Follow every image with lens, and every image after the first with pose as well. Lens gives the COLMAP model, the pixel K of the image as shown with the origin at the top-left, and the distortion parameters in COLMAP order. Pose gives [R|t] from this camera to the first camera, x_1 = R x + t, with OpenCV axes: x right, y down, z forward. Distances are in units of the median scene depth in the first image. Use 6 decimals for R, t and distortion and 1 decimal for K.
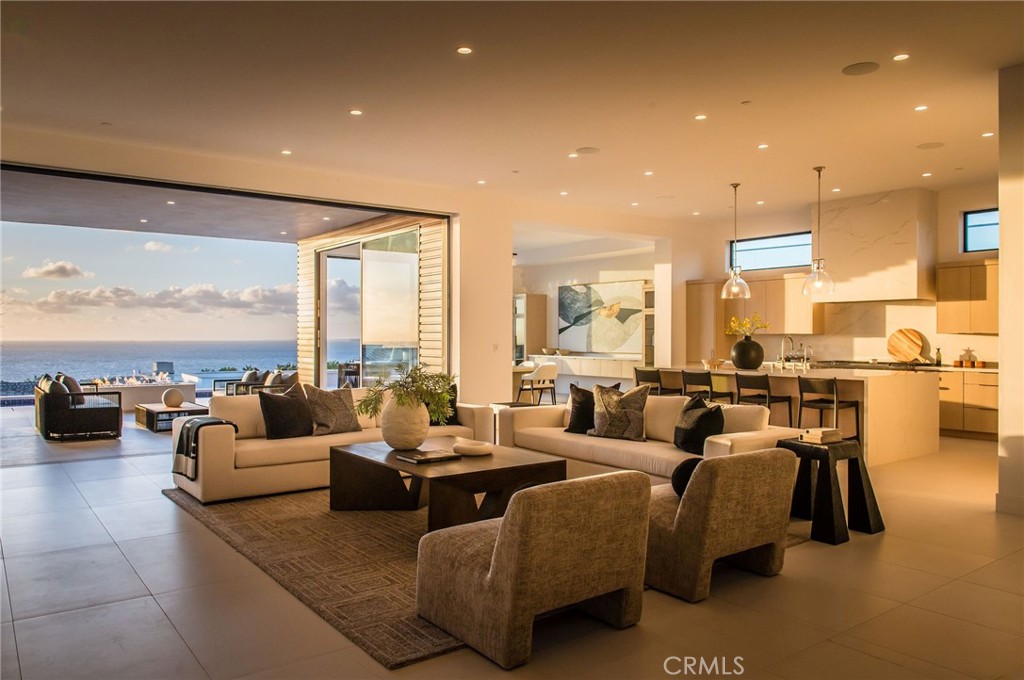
lens RADIAL K [[746.8, 0, 503.5], [0, 746.8, 345.2], [0, 0, 1]] dist [-0.009824, -0.004948]
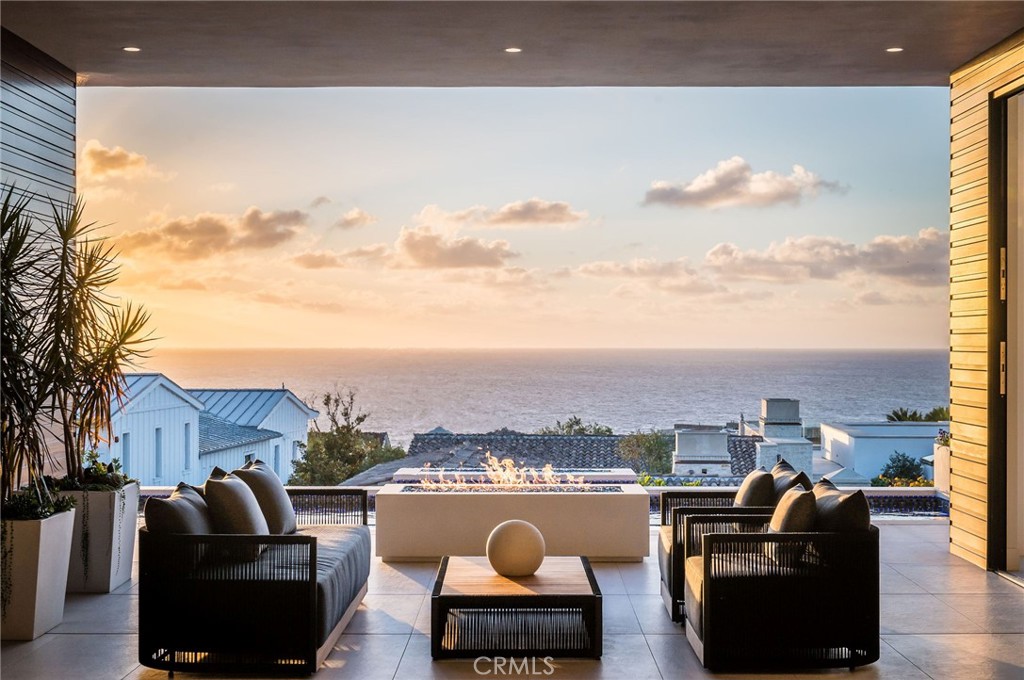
lens RADIAL K [[1537.0, 0, 511.5], [0, 1537.0, 340.3], [0, 0, 1]] dist [-0.161465, 0.000000]
pose [[0.802131, 0.001146, -0.597147, -0.029498], [-0.008809, 0.999912, -0.009913, -0.012295], [0.597083, 0.013212, 0.802071, 0.355107]]
